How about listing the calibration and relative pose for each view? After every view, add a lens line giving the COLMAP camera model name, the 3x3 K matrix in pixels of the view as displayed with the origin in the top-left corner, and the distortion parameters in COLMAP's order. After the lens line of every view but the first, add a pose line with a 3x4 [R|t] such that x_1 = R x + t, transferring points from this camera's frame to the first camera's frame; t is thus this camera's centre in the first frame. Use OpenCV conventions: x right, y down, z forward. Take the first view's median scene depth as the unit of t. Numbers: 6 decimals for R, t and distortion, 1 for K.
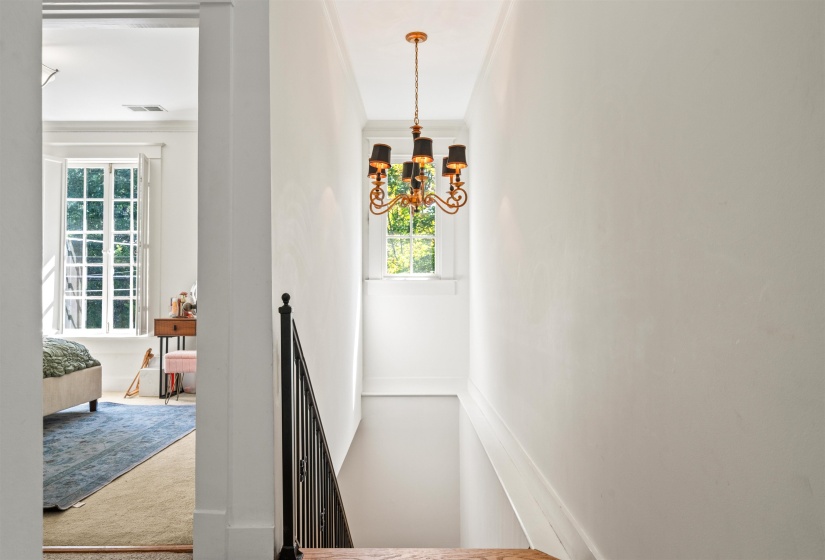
lens RADIAL K [[544.3, 0, 398.0], [0, 544.3, 282.4], [0, 0, 1]] dist [0.000477, -0.000211]
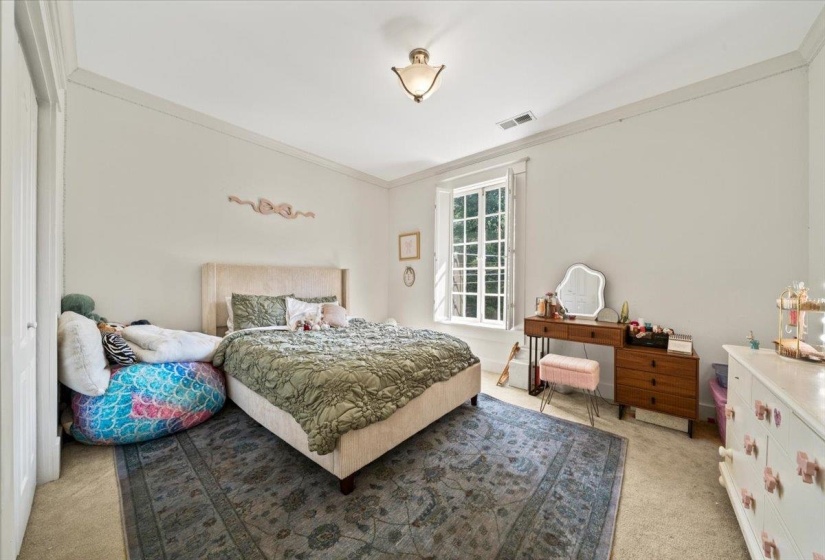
lens RADIAL K [[285.1, 0, 412.8], [0, 285.1, 284.3], [0, 0, 1]] dist [-0.000317, -0.000050]
pose [[0.769281, 0.012808, -0.638782, -0.246813], [0.007184, 0.999562, 0.028693, -0.016283], [0.638870, -0.026662, 0.768852, 0.412898]]
